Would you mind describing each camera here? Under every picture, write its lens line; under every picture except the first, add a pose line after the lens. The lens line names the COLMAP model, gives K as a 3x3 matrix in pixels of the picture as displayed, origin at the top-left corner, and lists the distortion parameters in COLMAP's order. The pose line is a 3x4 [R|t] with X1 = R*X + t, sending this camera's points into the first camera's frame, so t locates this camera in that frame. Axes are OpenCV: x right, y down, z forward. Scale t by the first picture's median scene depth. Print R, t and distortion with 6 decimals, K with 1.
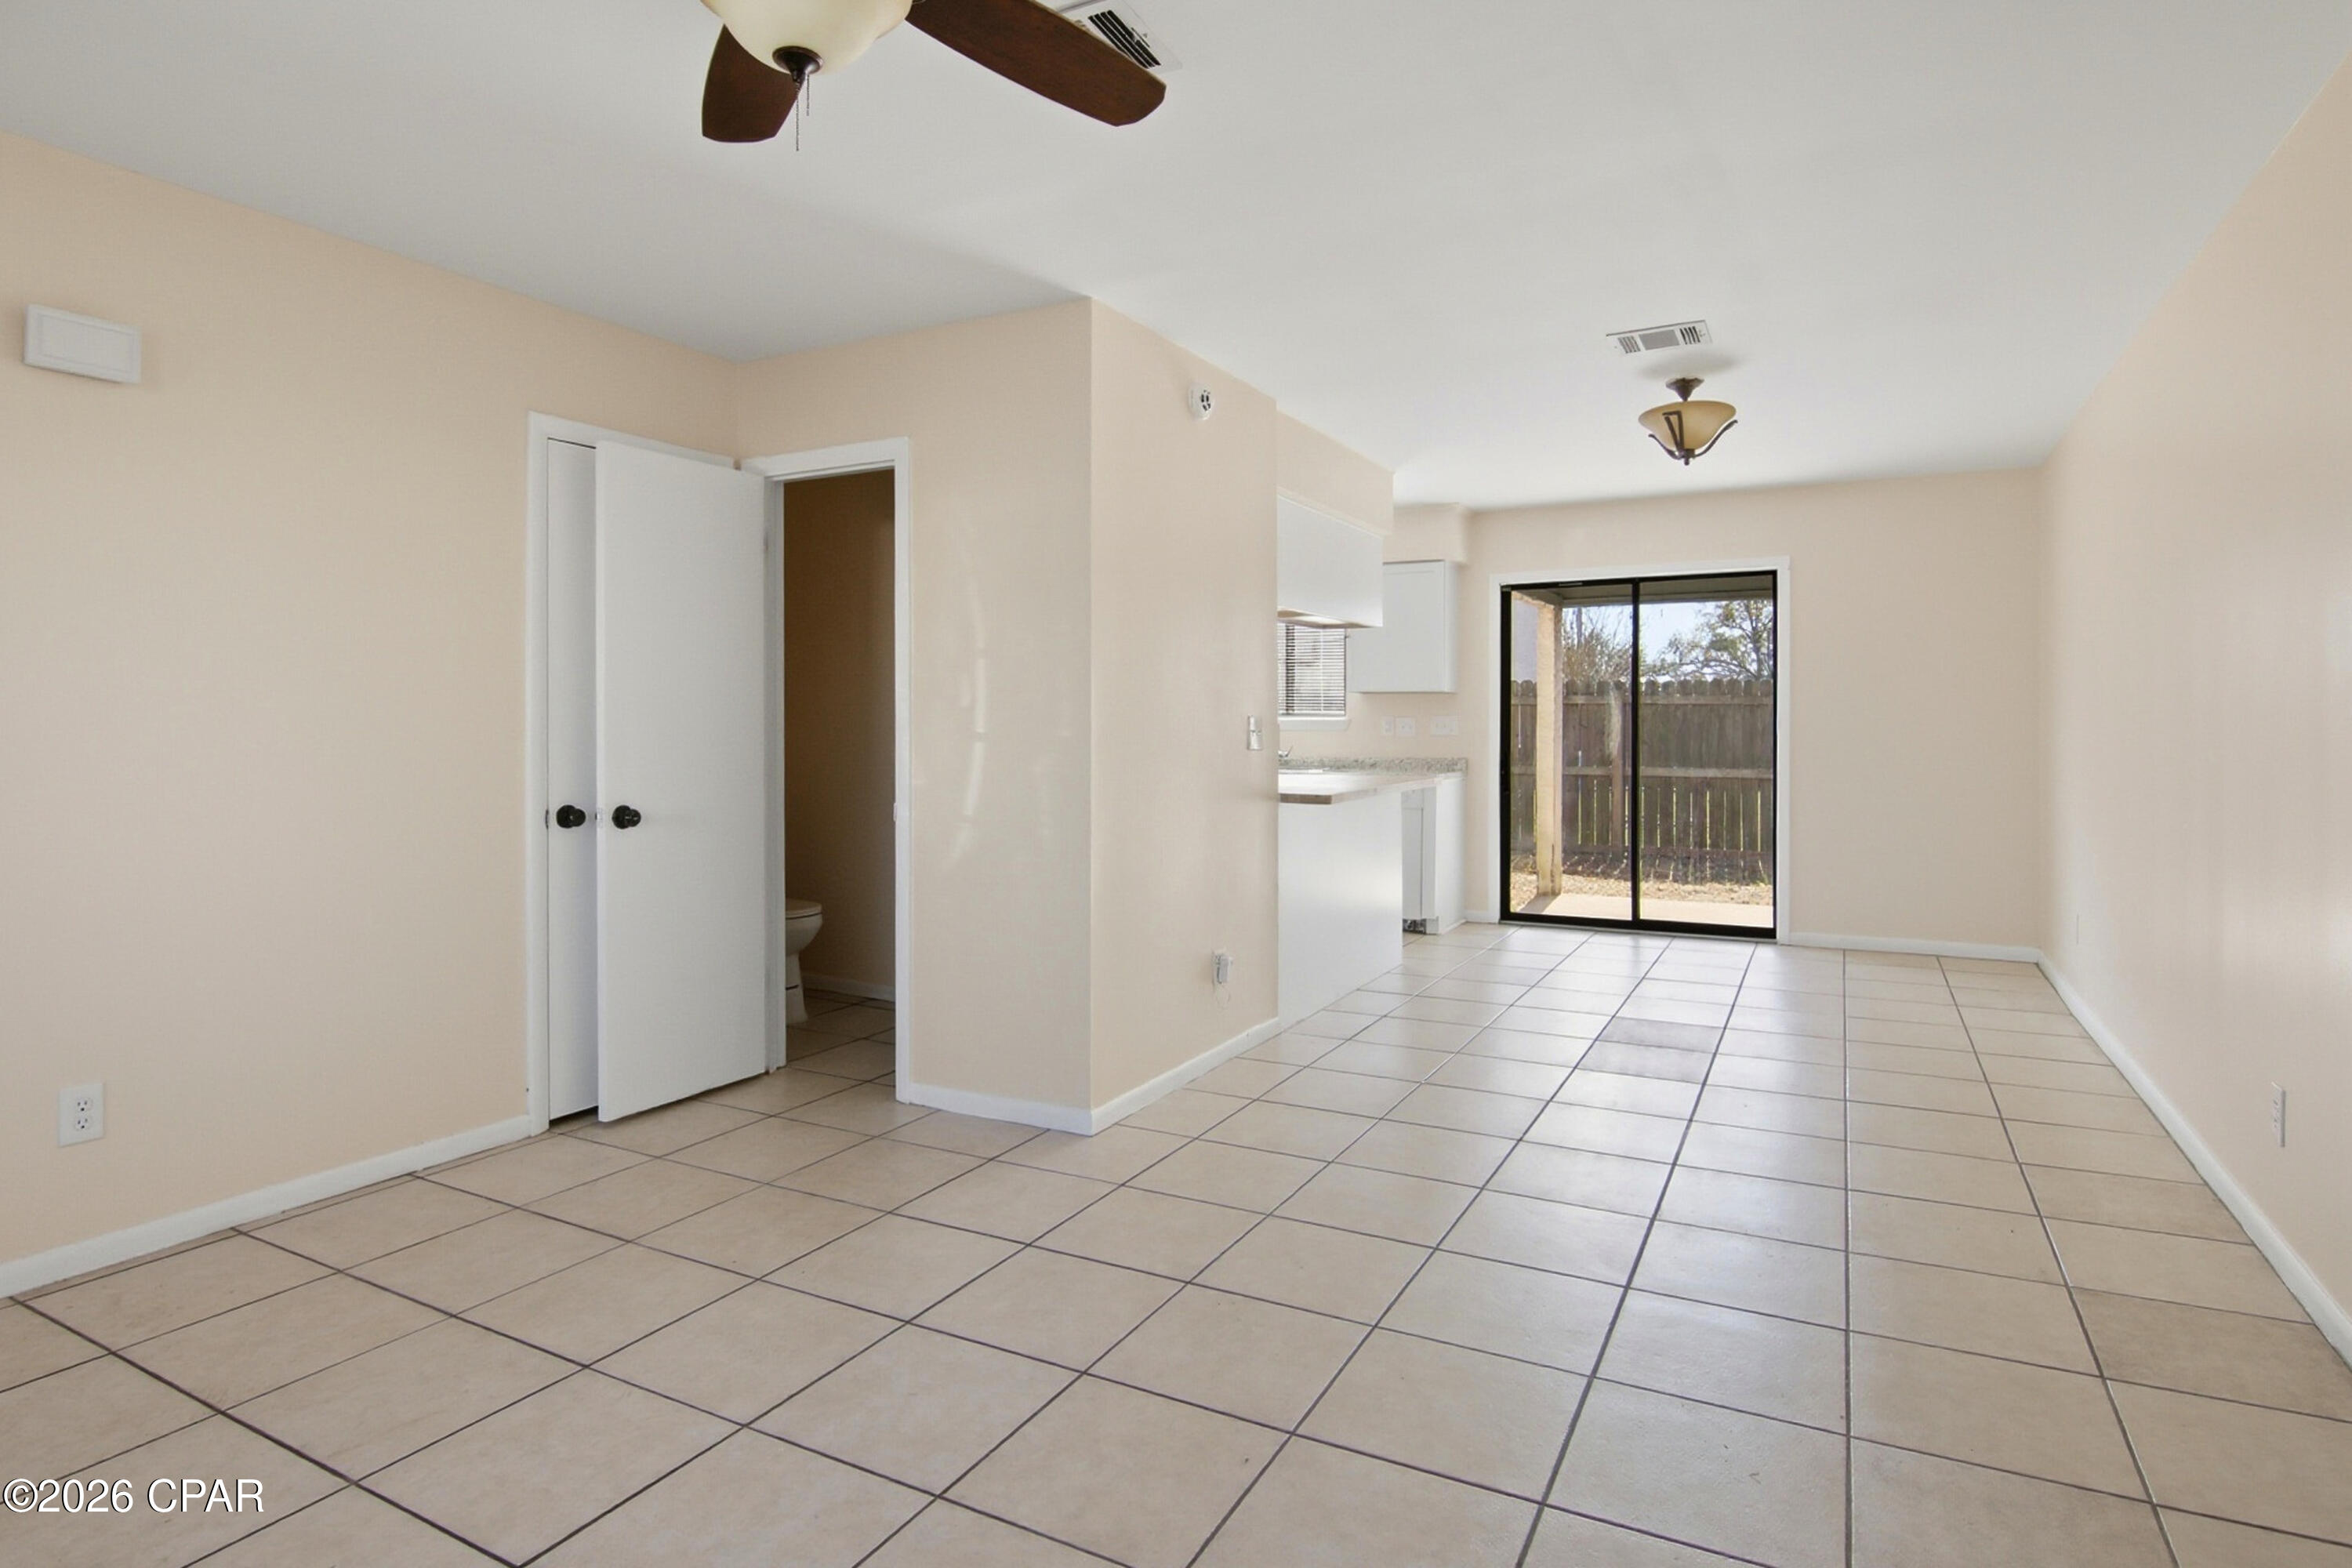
lens RADIAL K [[1224.5, 0, 1179.8], [0, 1224.5, 738.2], [0, 0, 1]] dist [-0.003967, -0.012994]
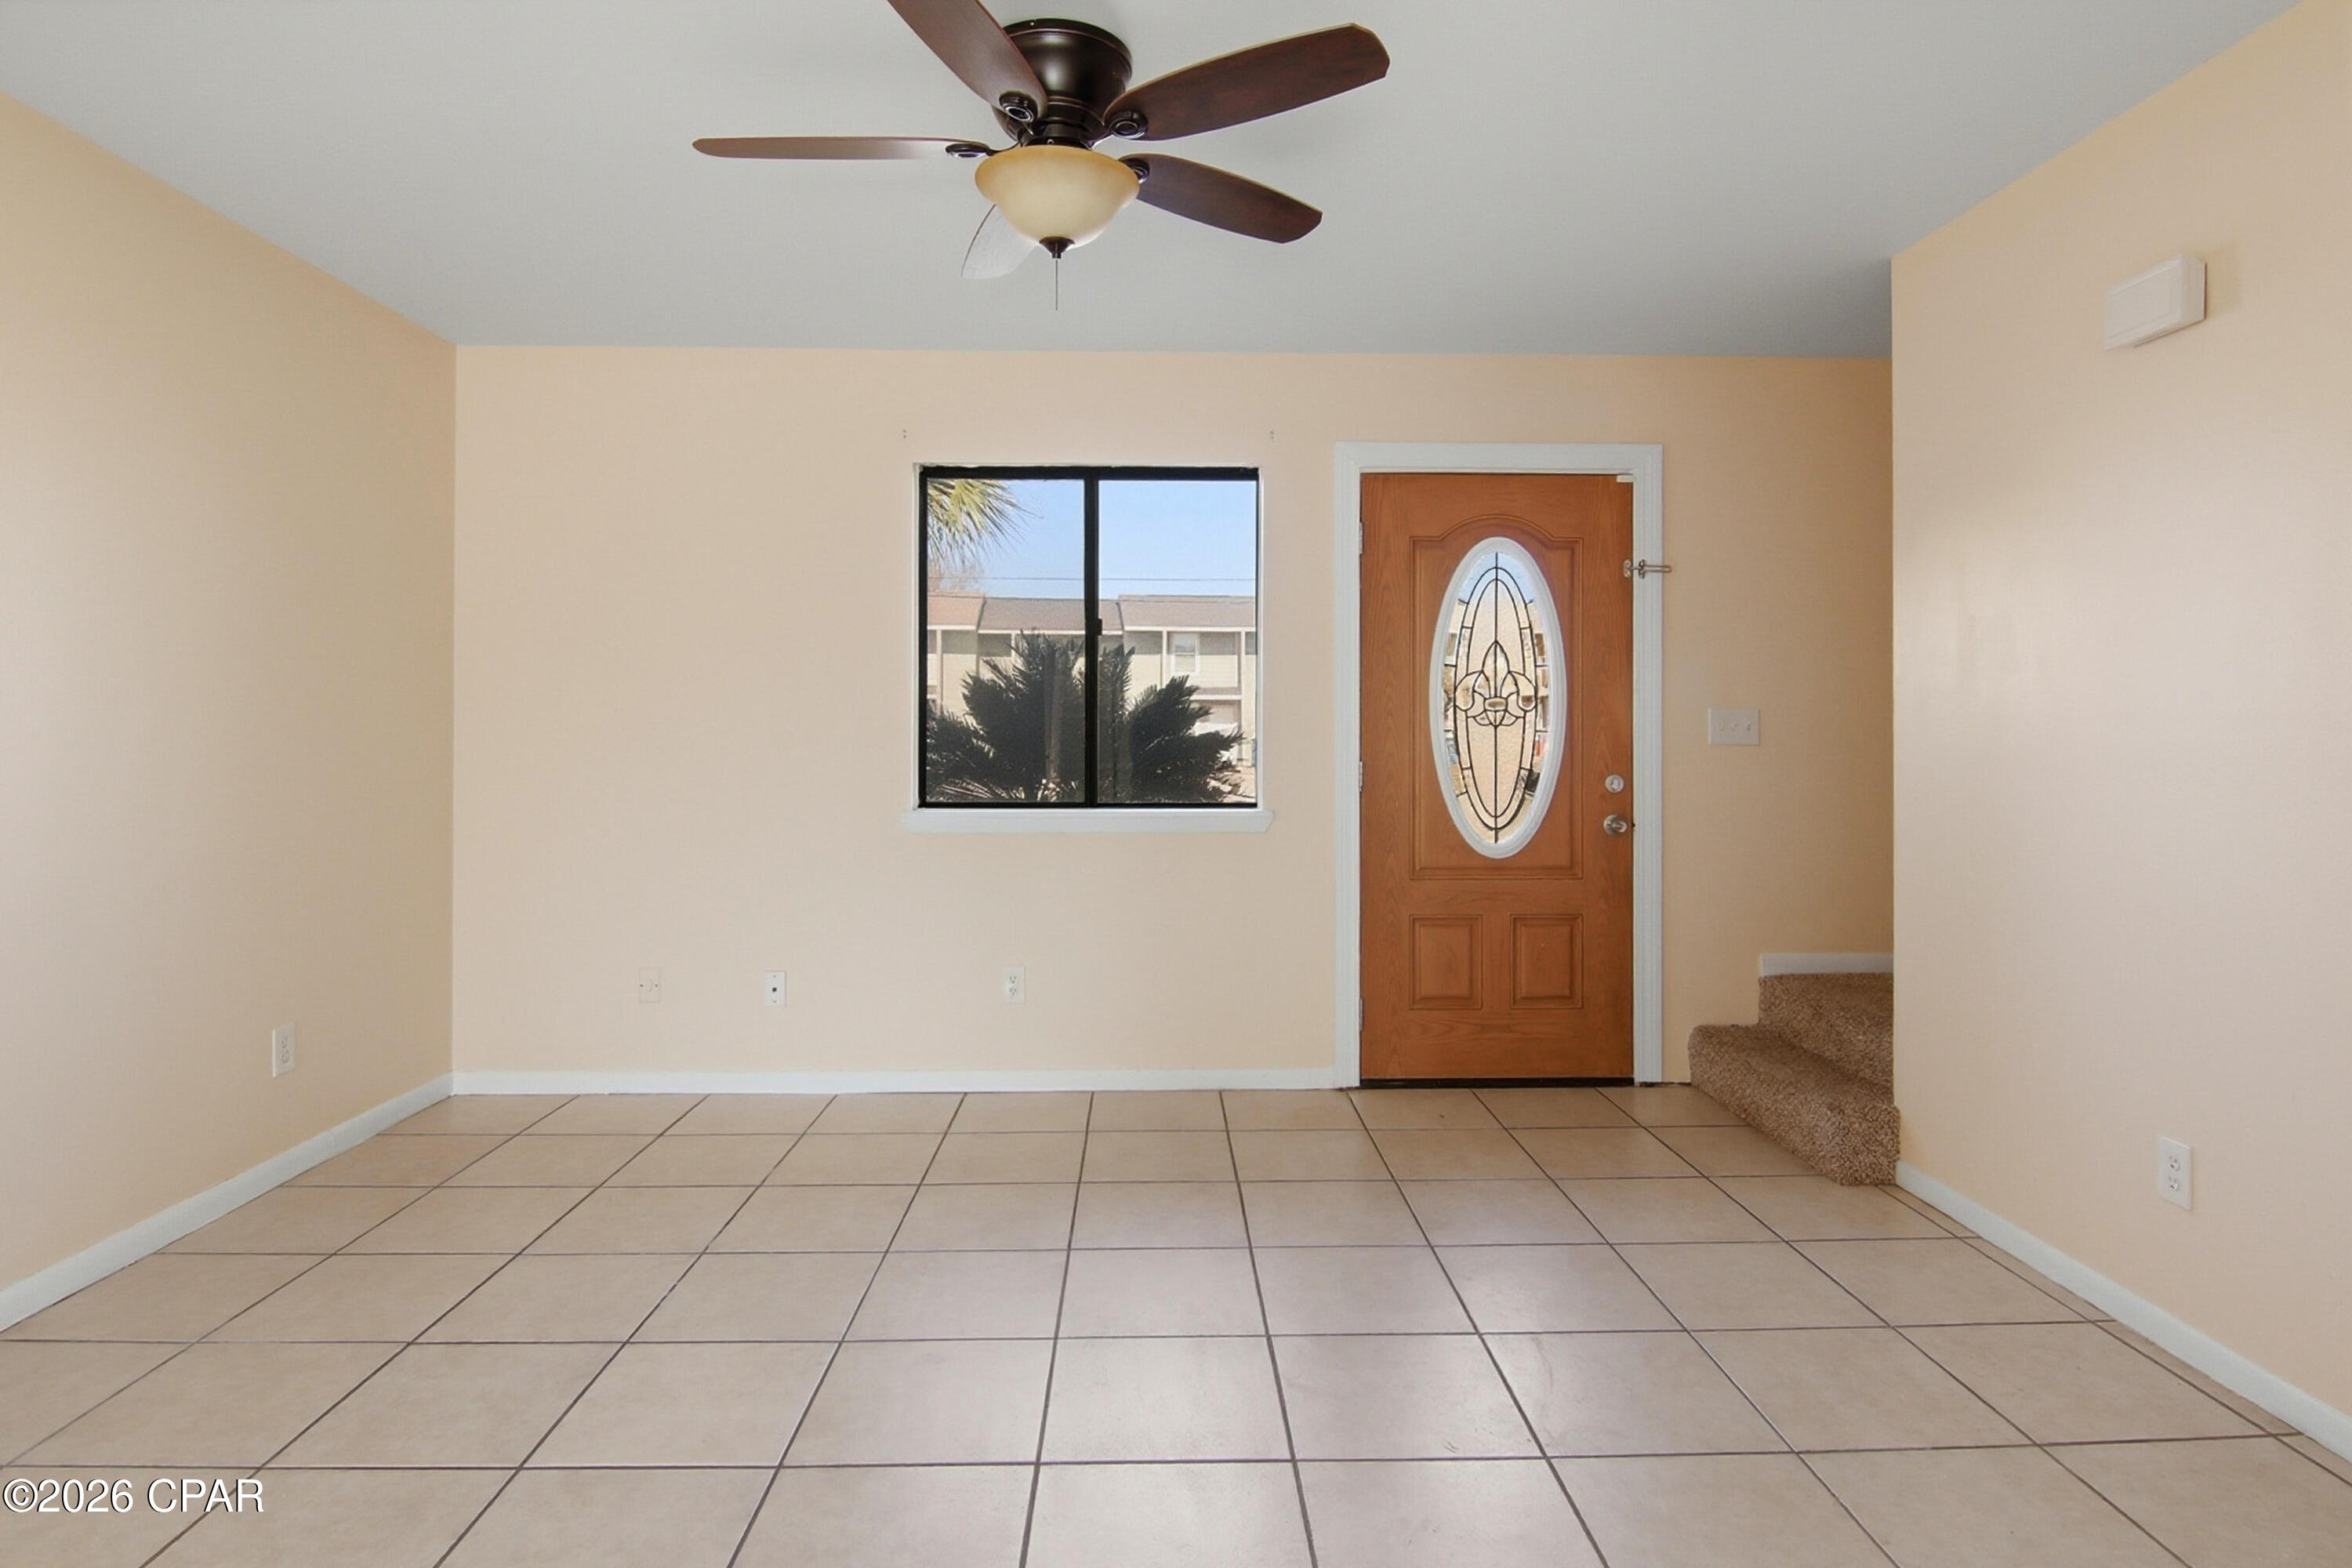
lens RADIAL K [[1224.5, 0, 1185.1], [0, 1224.5, 725.6], [0, 0, 1]] dist [-0.003967, -0.012994]
pose [[-0.870114, -0.000713, -0.492850, 0.102118], [-0.002341, 0.999994, 0.002685, -0.008825], [0.492845, 0.003490, -0.870110, 0.964385]]
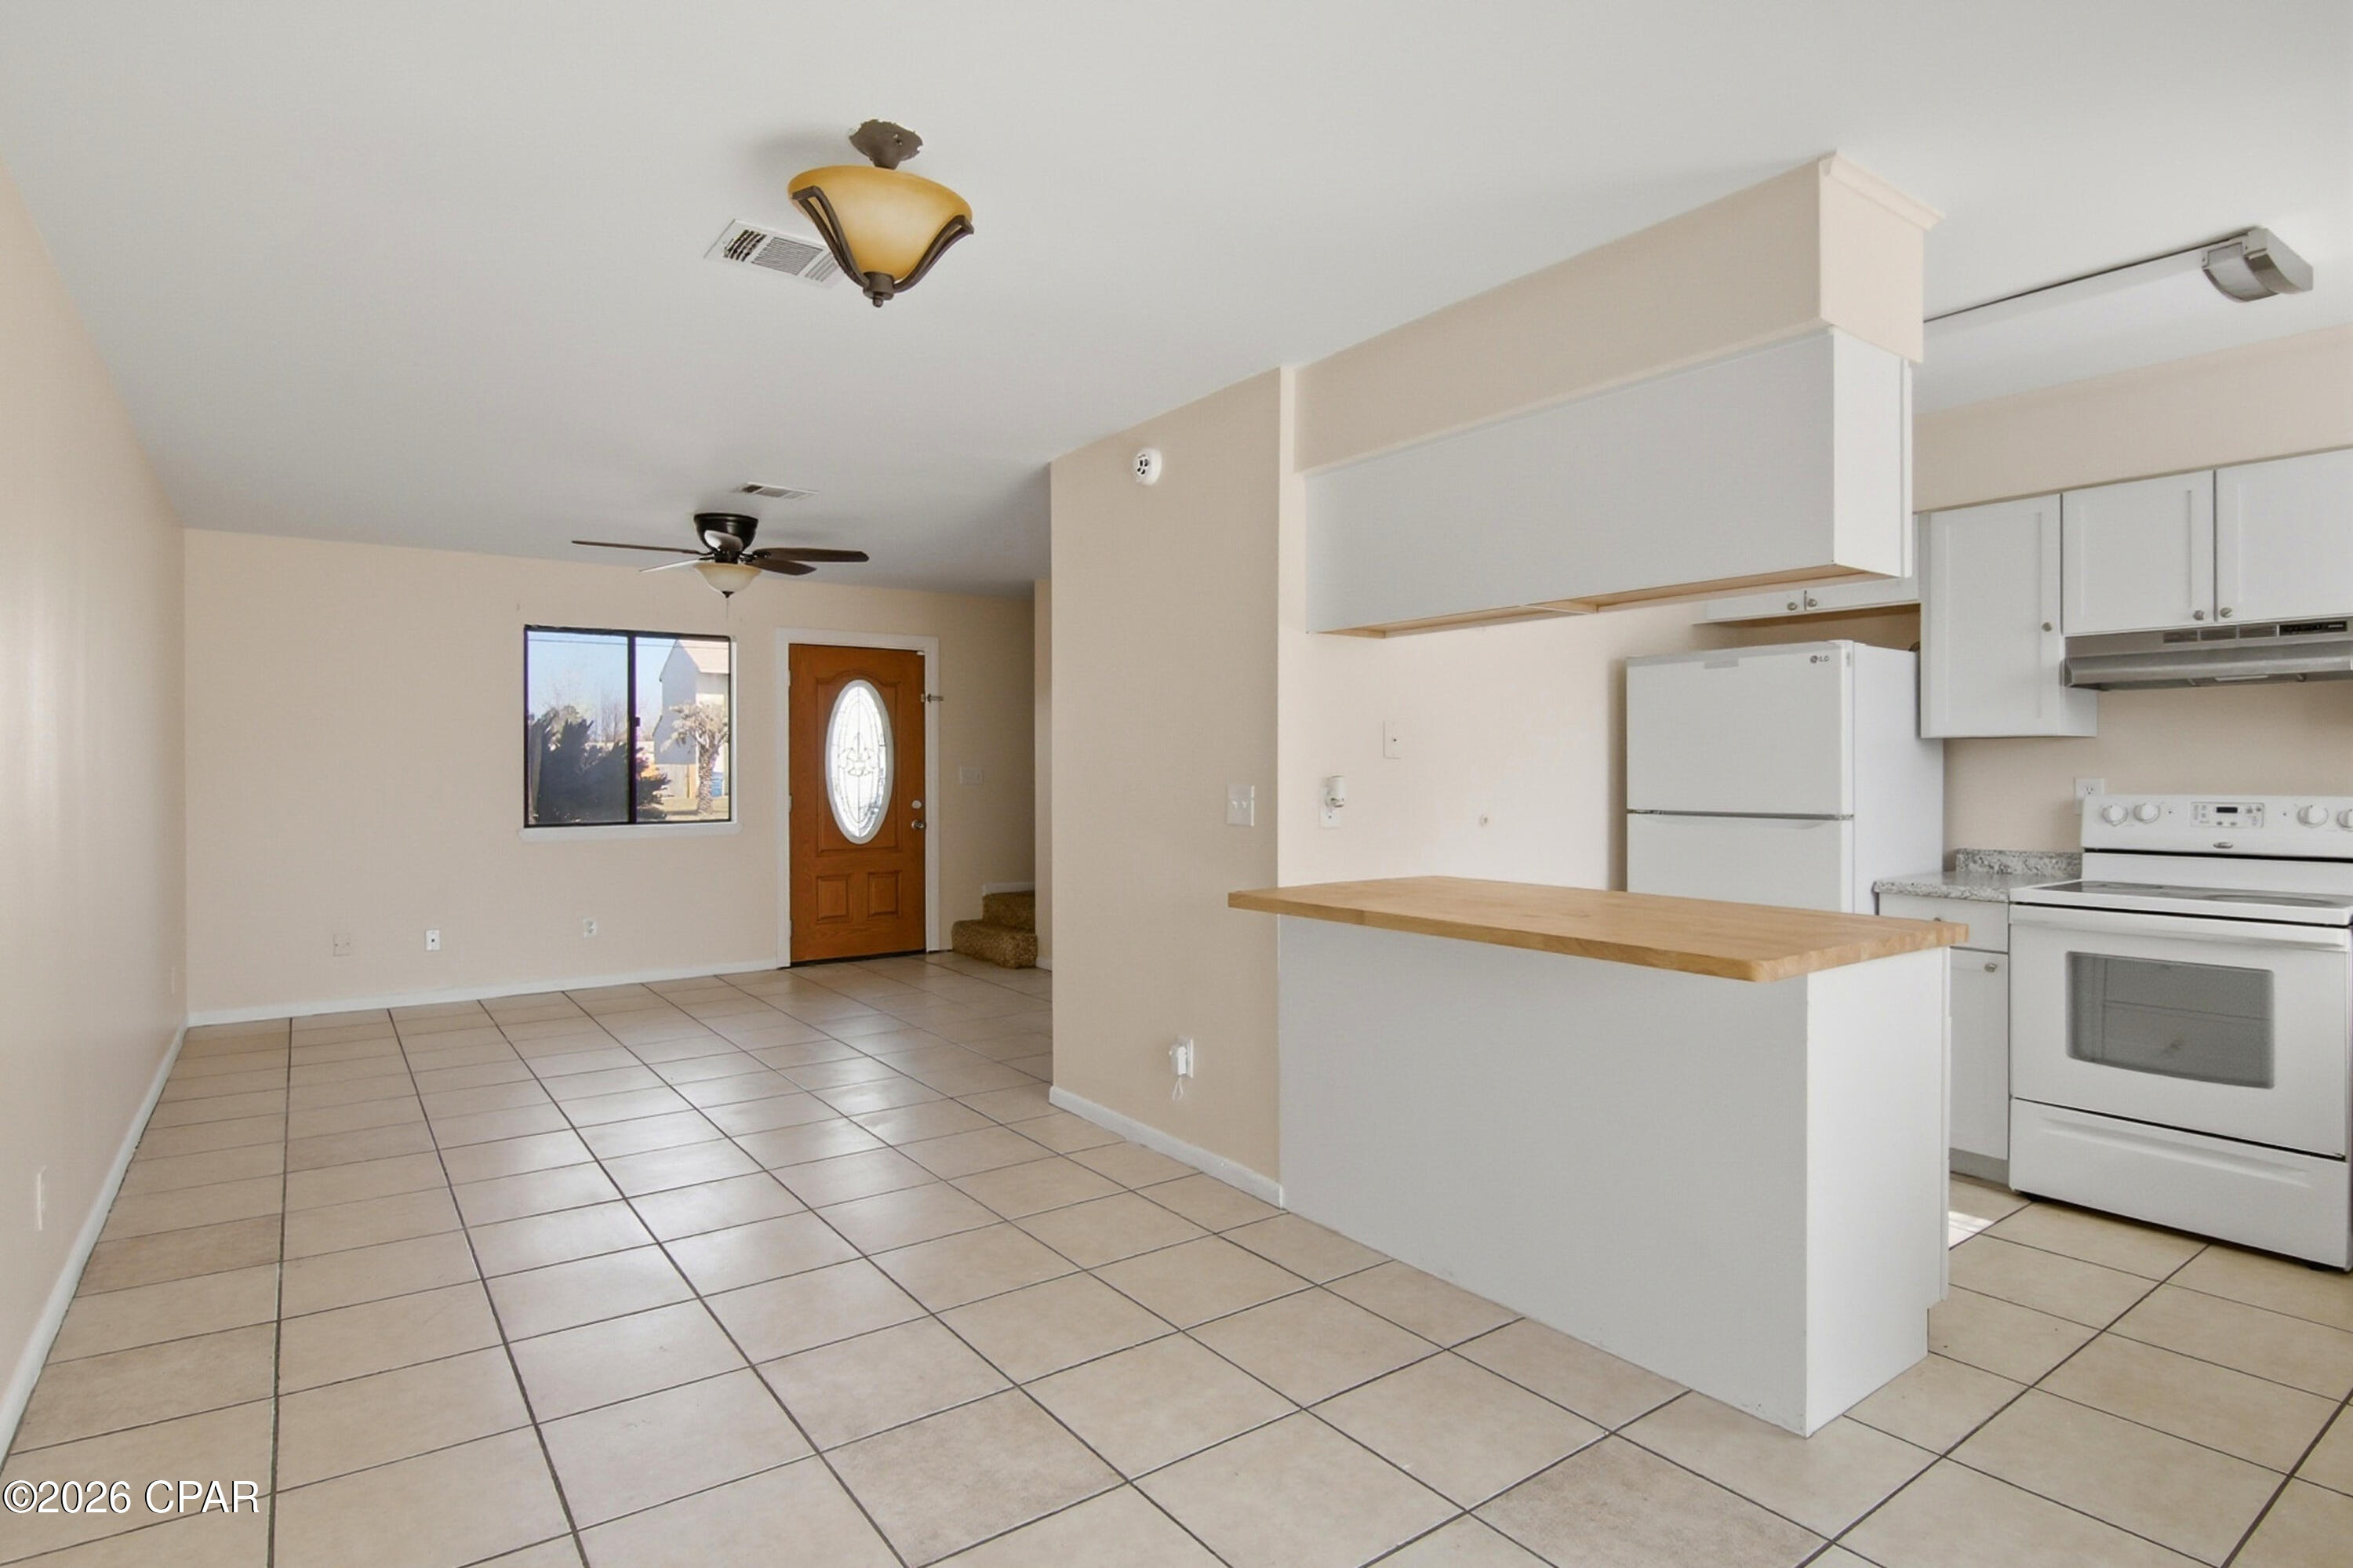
lens RADIAL K [[1225.1, 0, 1182.4], [0, 1225.1, 780.0], [0, 0, 1]] dist [-0.003967, -0.012994]
pose [[-0.440456, 0.016099, -0.897630, 0.969306], [-0.004799, 0.999783, 0.020286, -0.045024], [0.897761, 0.013243, -0.440283, 1.581849]]
